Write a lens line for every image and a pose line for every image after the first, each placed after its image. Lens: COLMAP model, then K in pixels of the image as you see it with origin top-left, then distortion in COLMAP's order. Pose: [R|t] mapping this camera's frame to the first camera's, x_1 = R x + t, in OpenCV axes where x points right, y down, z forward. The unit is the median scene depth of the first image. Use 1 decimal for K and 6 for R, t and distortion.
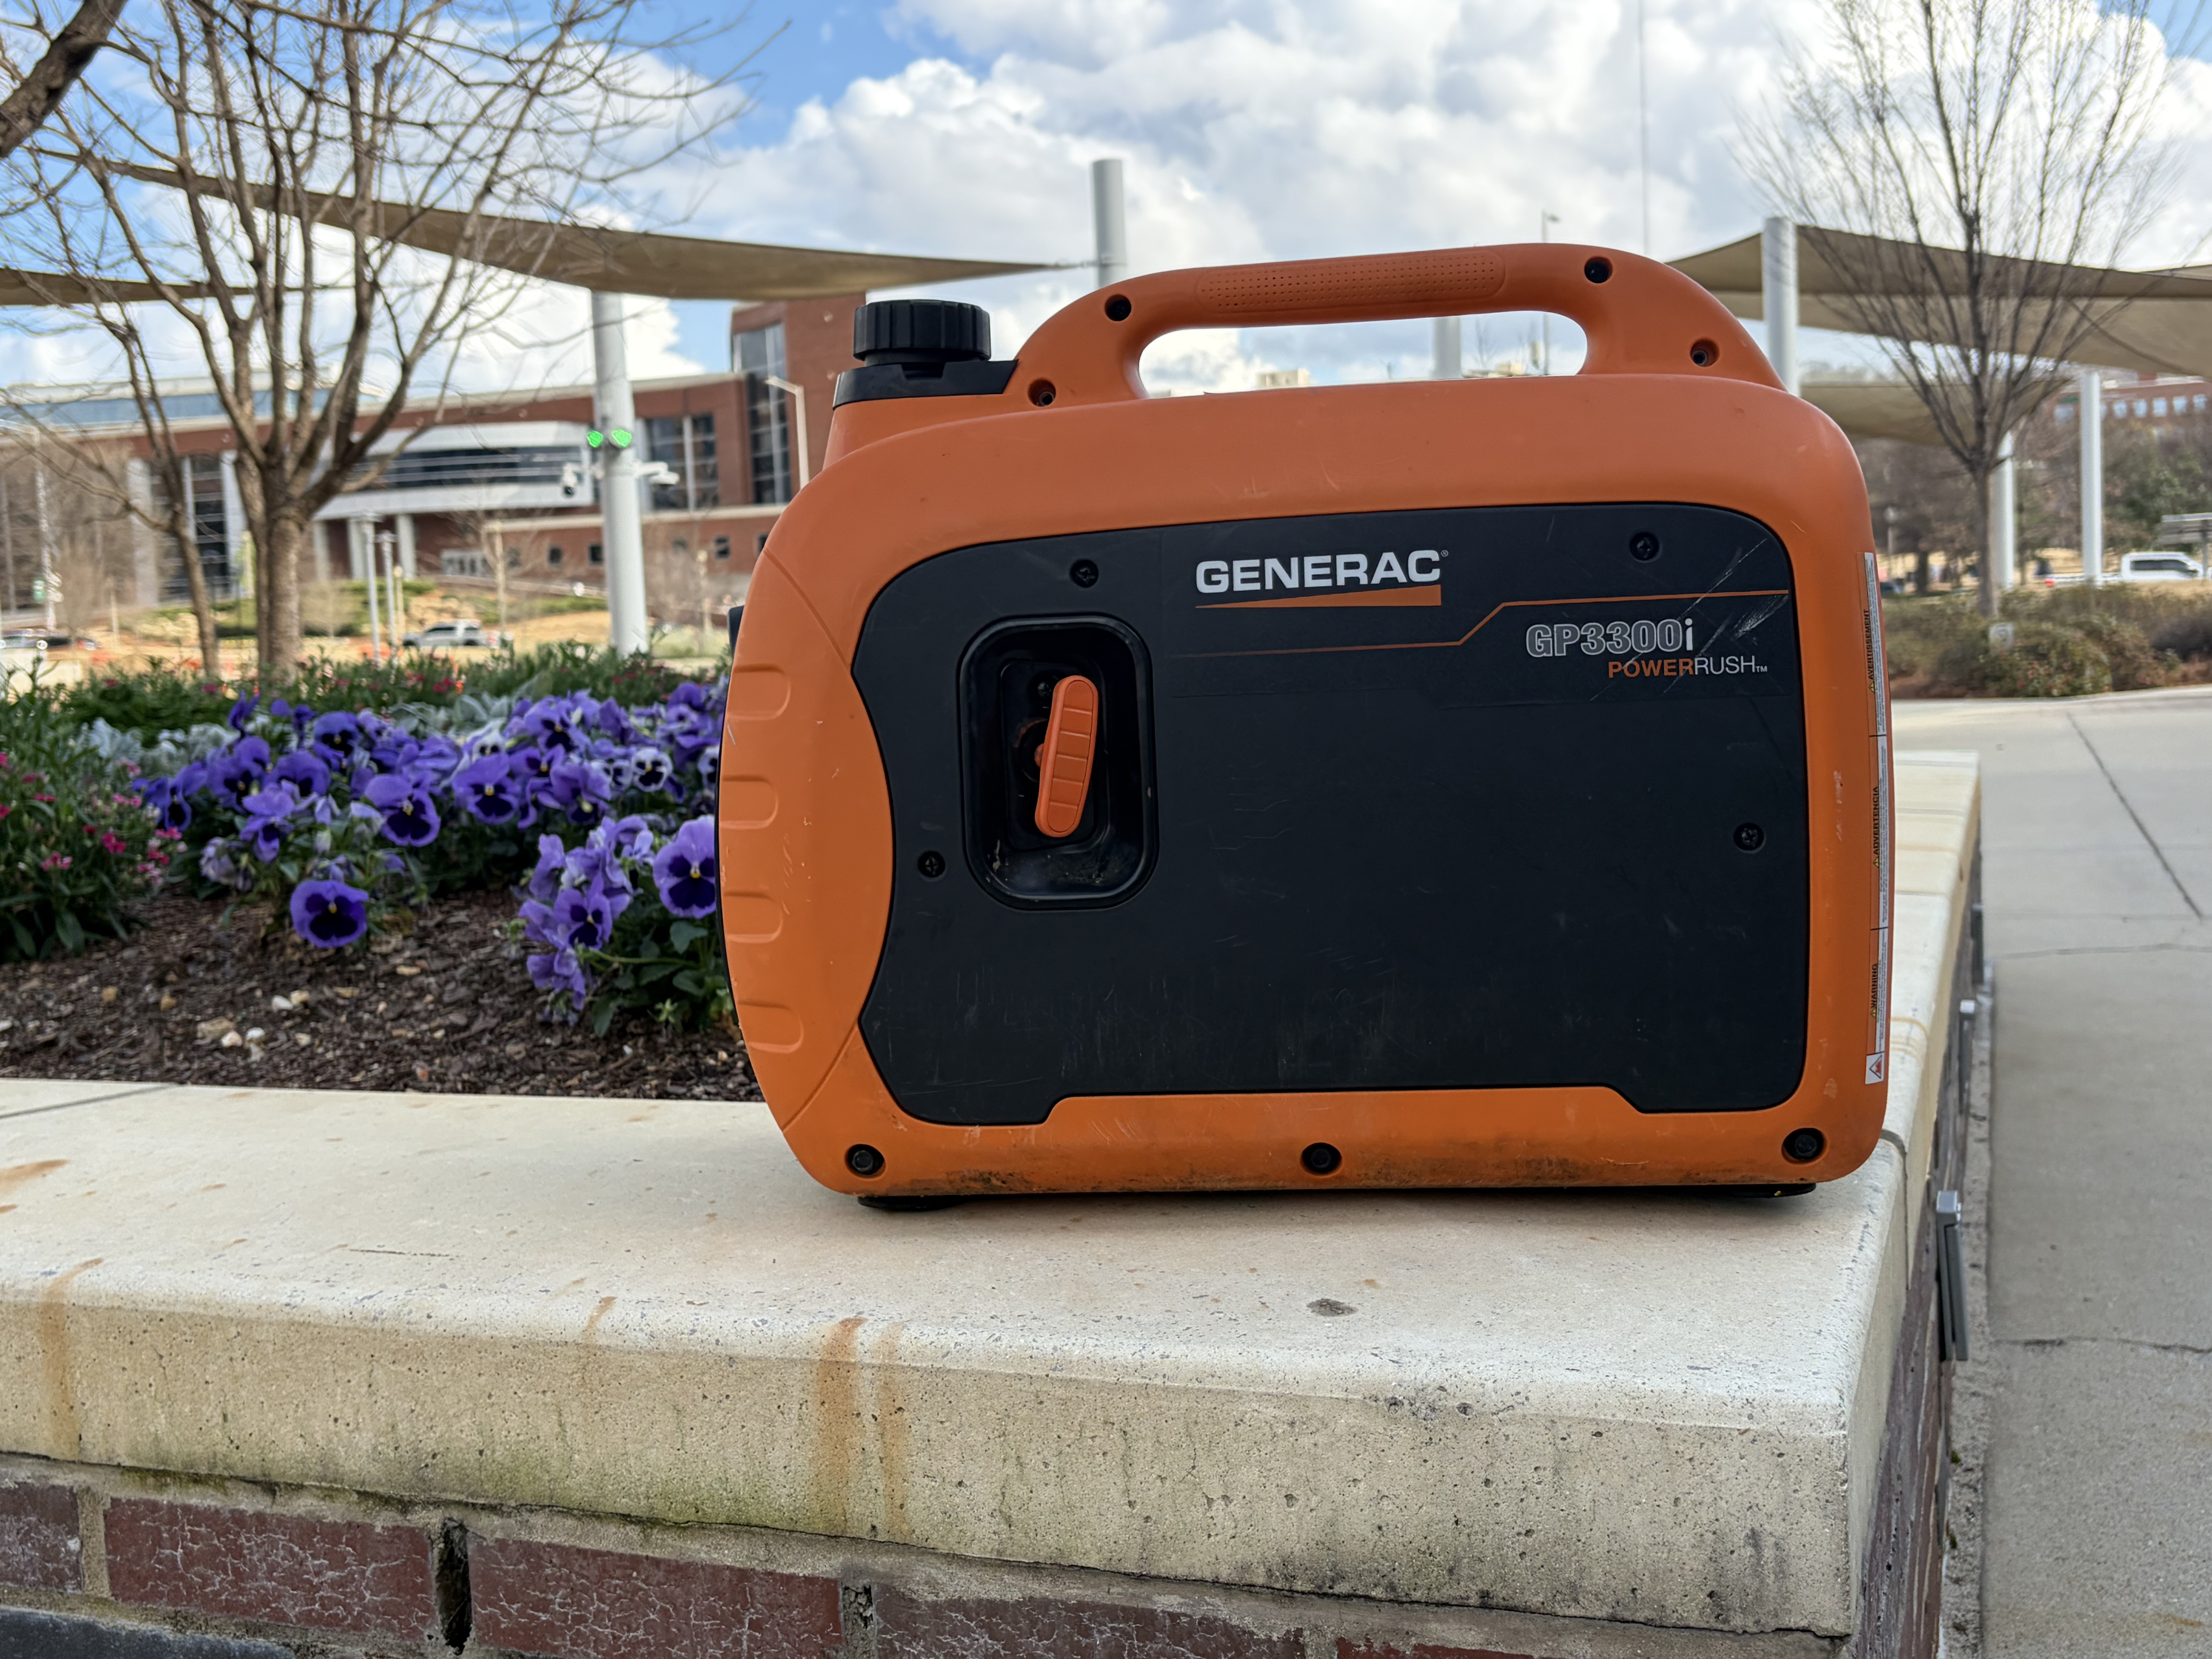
lens RADIAL K [[2409.7, 0, 1112.4], [0, 2409.7, 800.3], [0, 0, 1]] dist [0.152747, -0.408557]
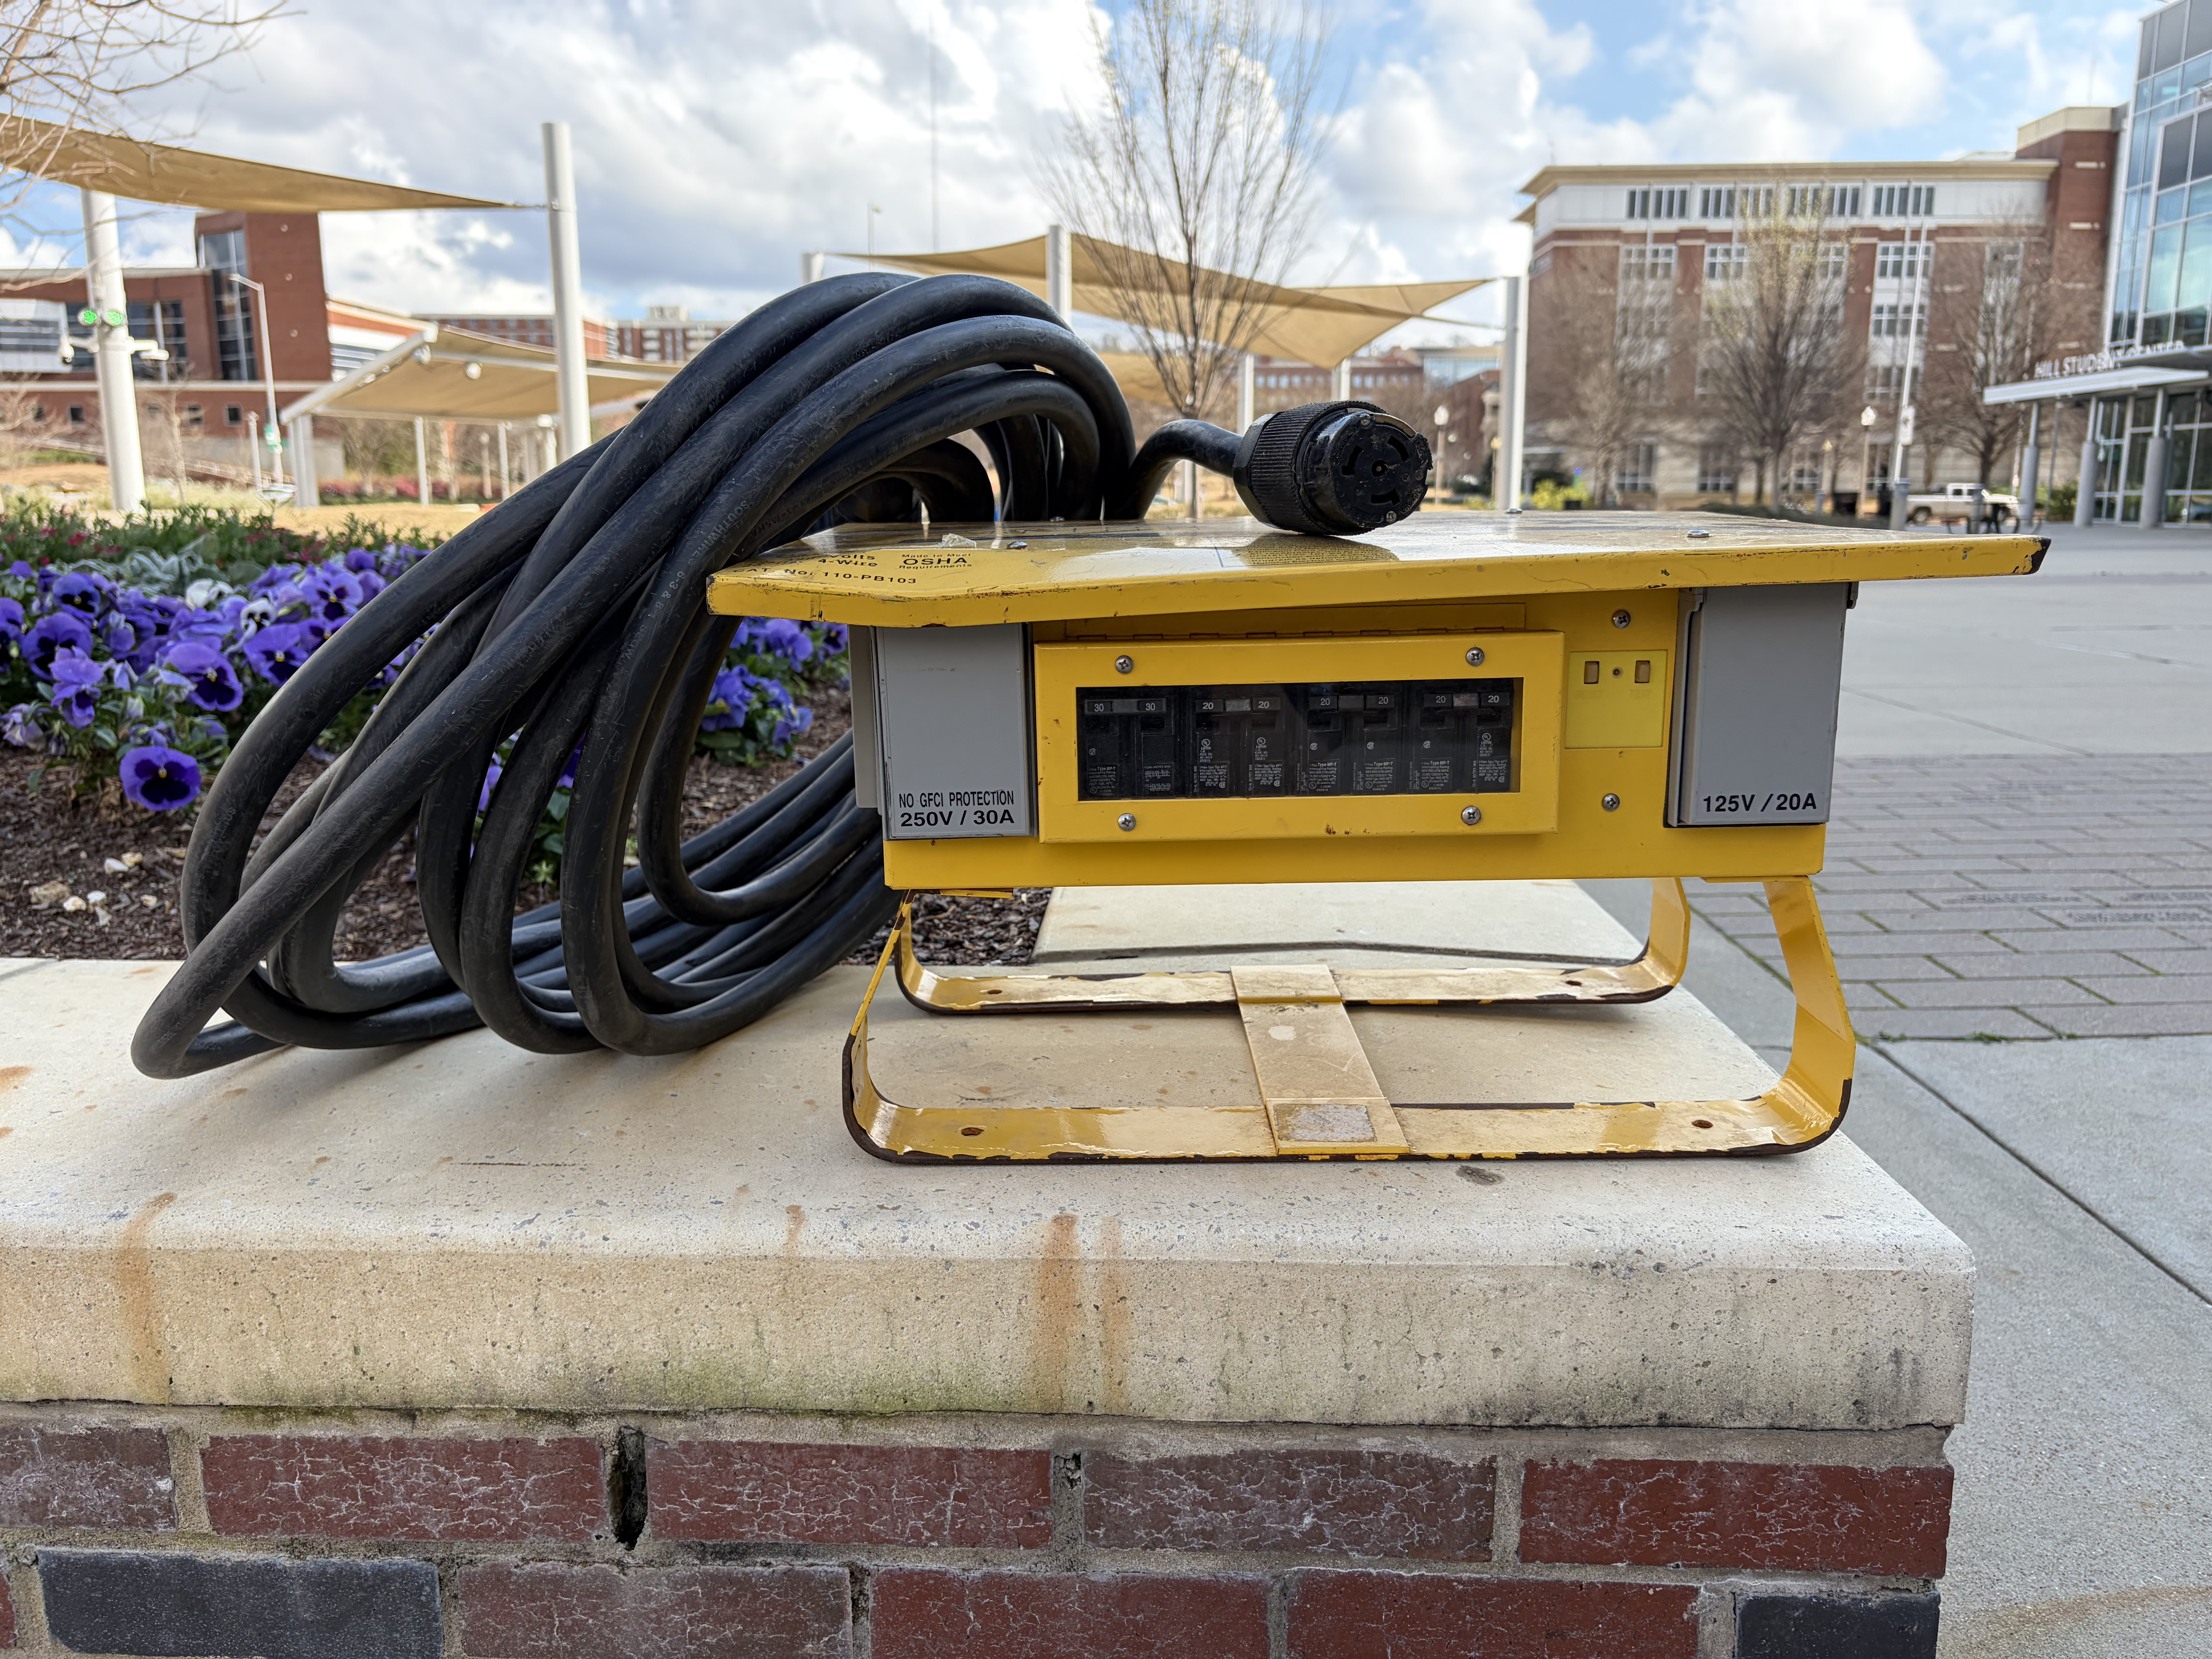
lens RADIAL K [[1703.5, 0, 1106.0], [0, 1703.5, 829.5], [0, 0, 1]] dist [0.053590, -0.075879]
pose [[0.942304, -0.018978, 0.334221, -0.304339], [-0.019375, 0.993626, 0.111049, -0.036198], [-0.334198, -0.111117, 0.935930, 0.277447]]
